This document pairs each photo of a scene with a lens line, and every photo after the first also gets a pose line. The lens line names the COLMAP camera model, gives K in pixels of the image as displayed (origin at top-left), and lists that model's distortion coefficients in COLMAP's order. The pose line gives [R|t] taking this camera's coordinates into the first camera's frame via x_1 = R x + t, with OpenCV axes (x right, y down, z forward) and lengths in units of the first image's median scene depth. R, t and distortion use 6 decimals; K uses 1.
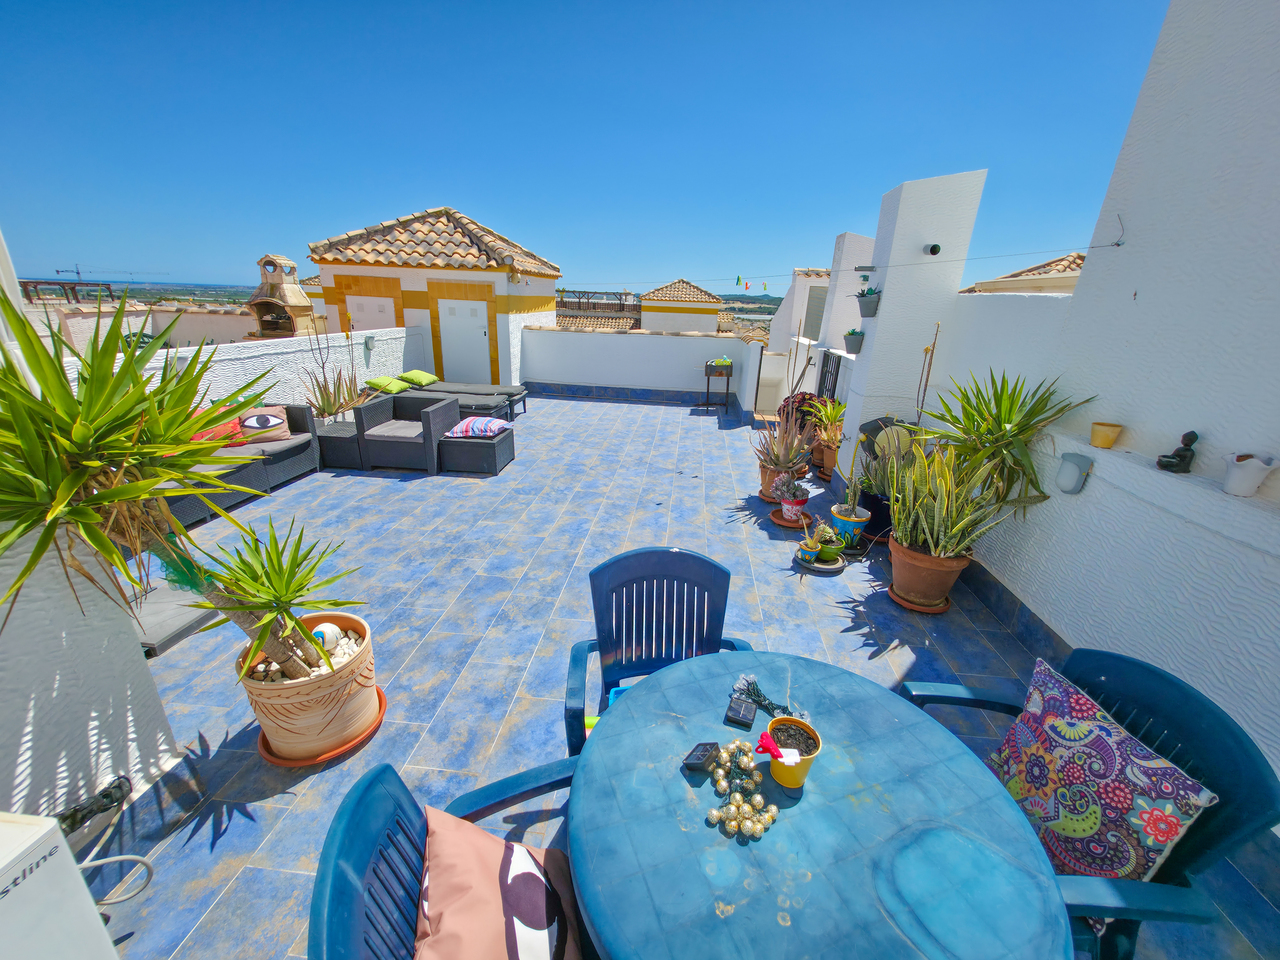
lens RADIAL K [[511.3, 0, 642.2], [0, 511.3, 487.4], [0, 0, 1]] dist [-0.000049, 0.000253]
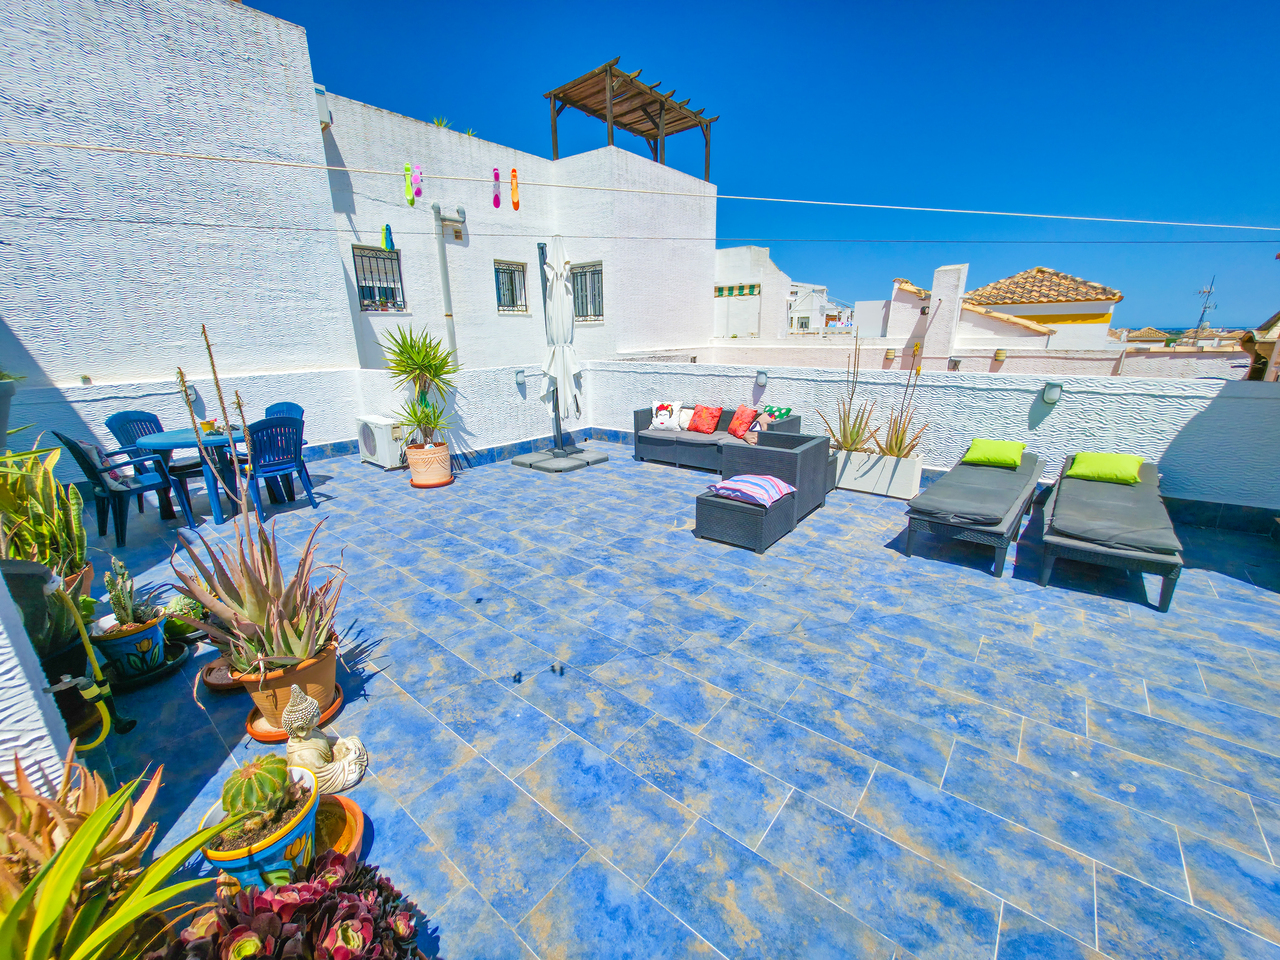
lens RADIAL K [[511.3, 0, 642.2], [0, 511.3, 487.4], [0, 0, 1]] dist [-0.000049, 0.000253]
pose [[-0.553859, 0.214718, -0.804448, 0.350266], [-0.294043, 0.853477, 0.430251, -0.370512], [0.778960, 0.474841, -0.409569, 1.113829]]
